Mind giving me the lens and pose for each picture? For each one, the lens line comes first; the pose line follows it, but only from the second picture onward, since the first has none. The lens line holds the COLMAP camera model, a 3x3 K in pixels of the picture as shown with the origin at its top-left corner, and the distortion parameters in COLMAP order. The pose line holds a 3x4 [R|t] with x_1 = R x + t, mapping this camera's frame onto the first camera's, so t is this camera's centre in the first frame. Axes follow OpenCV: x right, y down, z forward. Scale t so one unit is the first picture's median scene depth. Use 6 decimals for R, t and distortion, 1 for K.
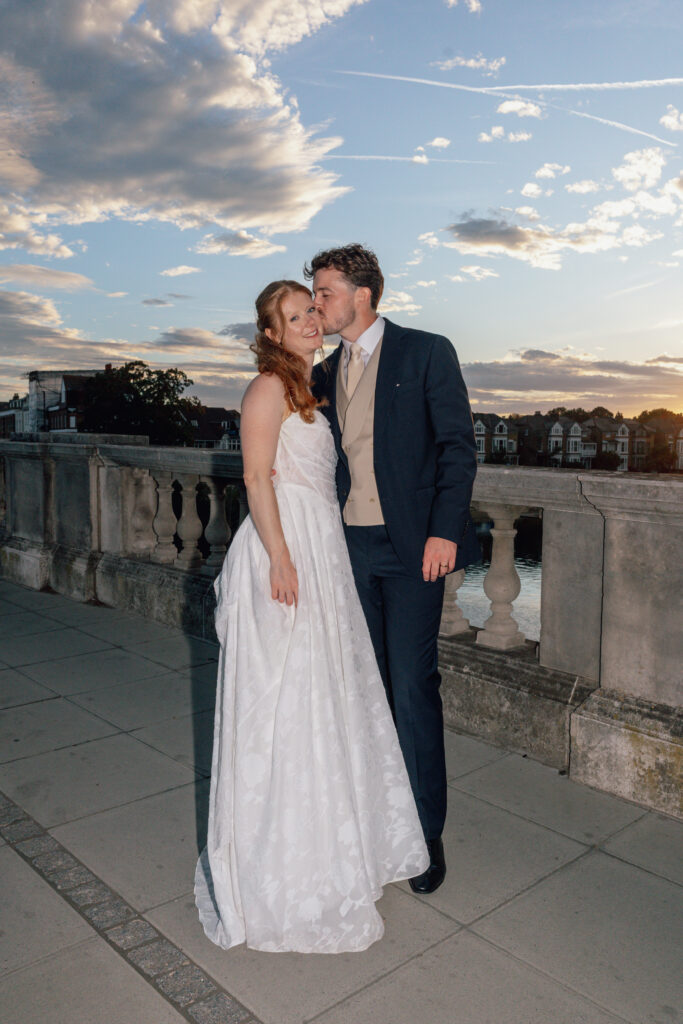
lens RADIAL K [[865.8, 0, 341.7], [0, 865.8, 511.8], [0, 0, 1]] dist [0.016245, 0.011150]
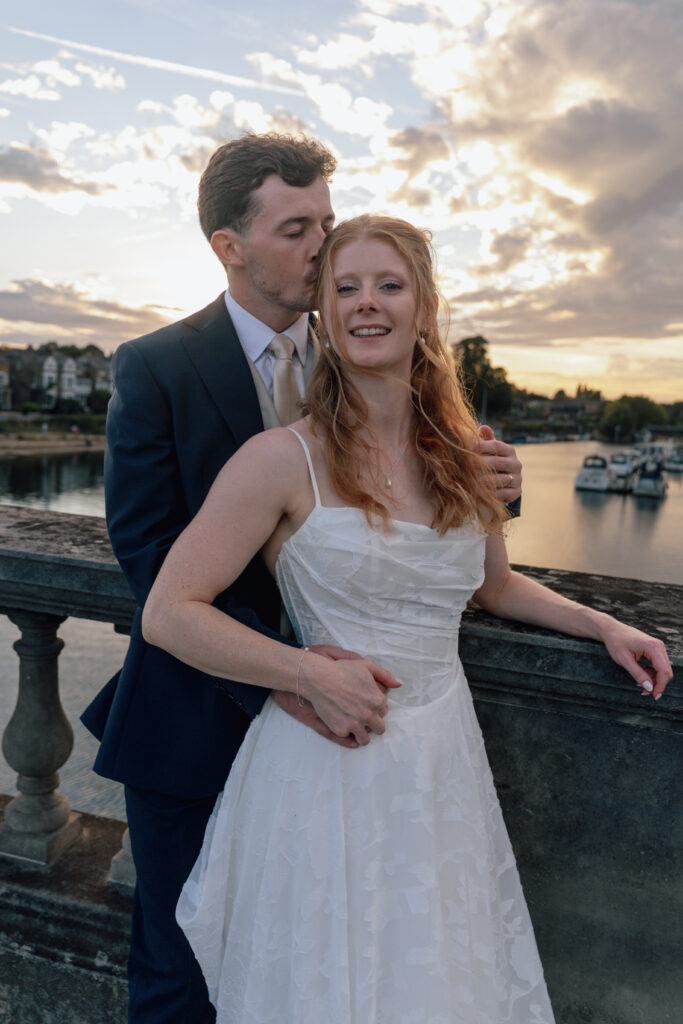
lens RADIAL K [[865.8, 0, 341.8], [0, 865.8, 510.8], [0, 0, 1]] dist [0.016245, 0.011150]
pose [[0.846223, -0.038226, 0.531456, 0.003980], [0.001939, 0.997638, 0.068670, -0.110597], [-0.532826, -0.057080, 0.844298, 0.519750]]
